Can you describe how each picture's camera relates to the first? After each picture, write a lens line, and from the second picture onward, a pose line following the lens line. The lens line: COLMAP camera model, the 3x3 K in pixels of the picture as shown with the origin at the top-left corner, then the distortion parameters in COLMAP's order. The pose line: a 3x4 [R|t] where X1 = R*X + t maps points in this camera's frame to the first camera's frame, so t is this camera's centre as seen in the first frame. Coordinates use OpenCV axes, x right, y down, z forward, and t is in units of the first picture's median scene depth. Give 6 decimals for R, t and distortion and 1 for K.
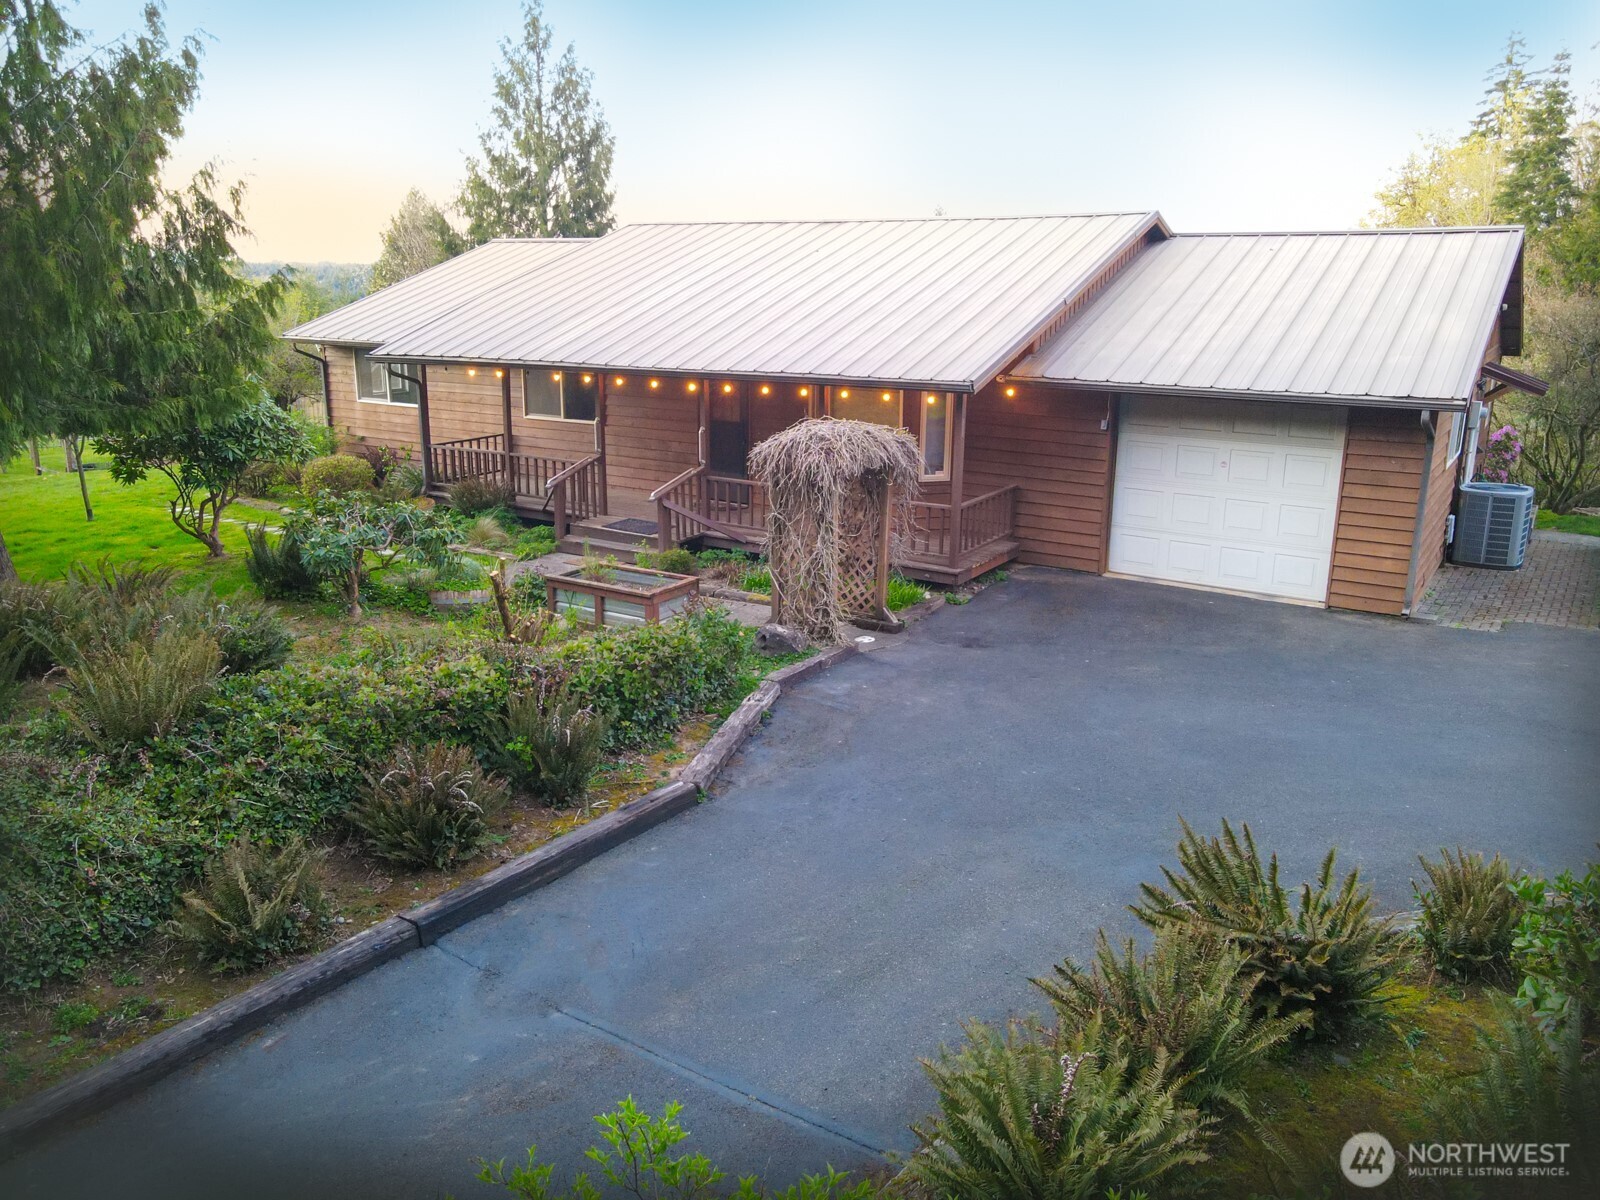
lens RADIAL K [[1222.6, 0, 802.3], [0, 1222.6, 599.7], [0, 0, 1]] dist [0.017141, -0.004725]
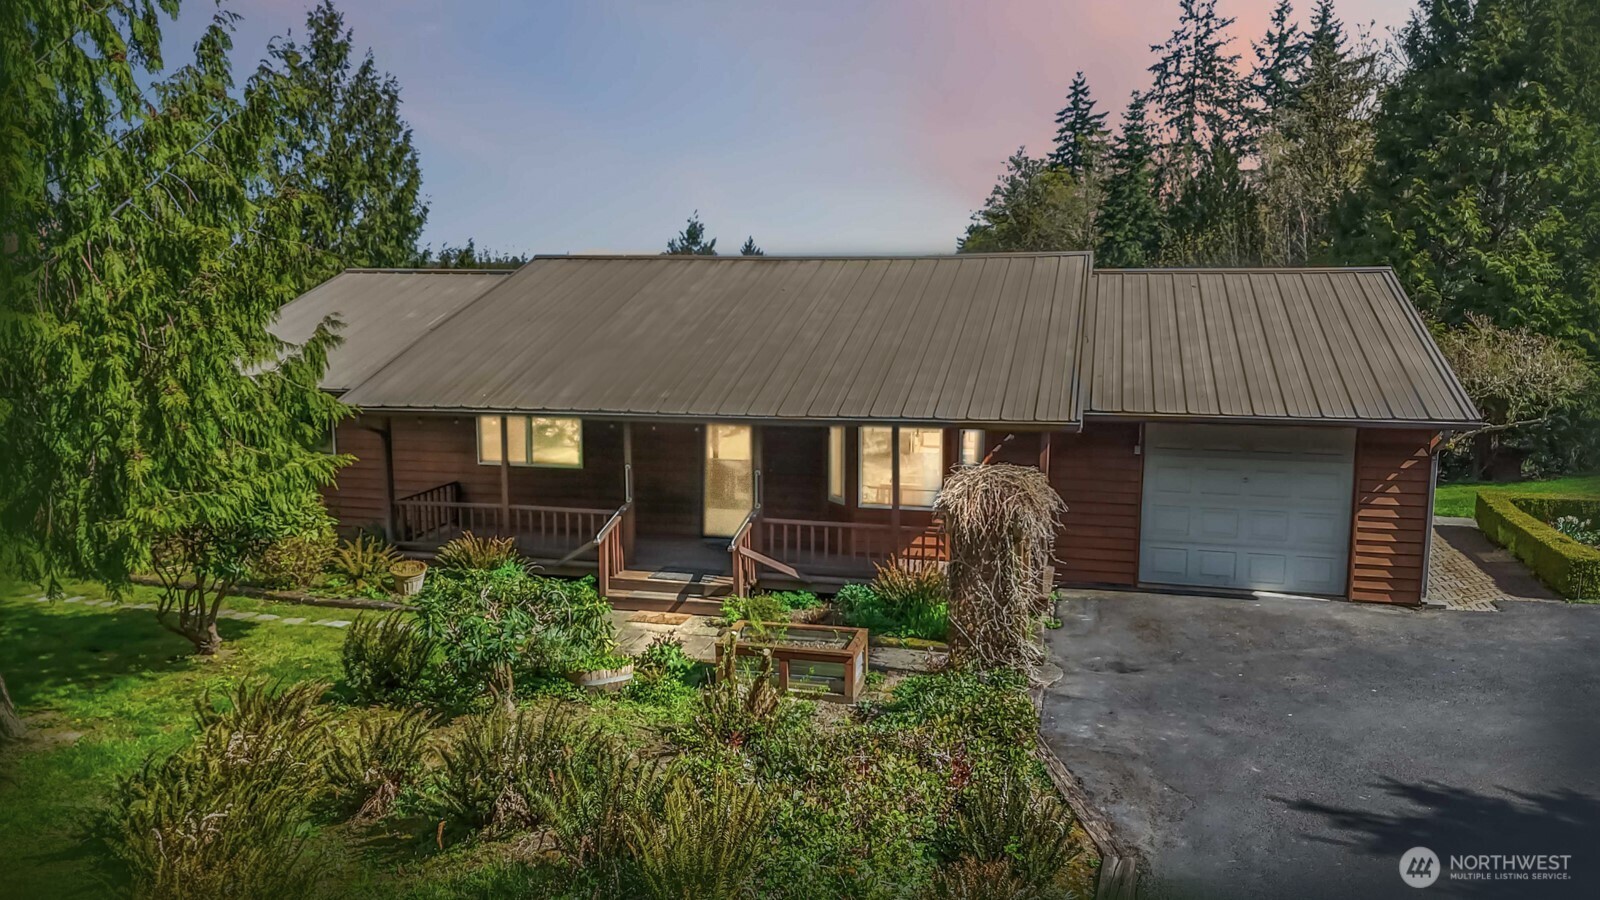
lens RADIAL K [[1201.0, 0, 799.7], [0, 1201.0, 451.2], [0, 0, 1]] dist [0.024442, 0.000328]
pose [[0.949176, -0.051244, 0.310547, -0.360637], [0.086324, 0.991207, -0.100288, -0.057526], [-0.302677, 0.121998, 0.945253, 0.074616]]
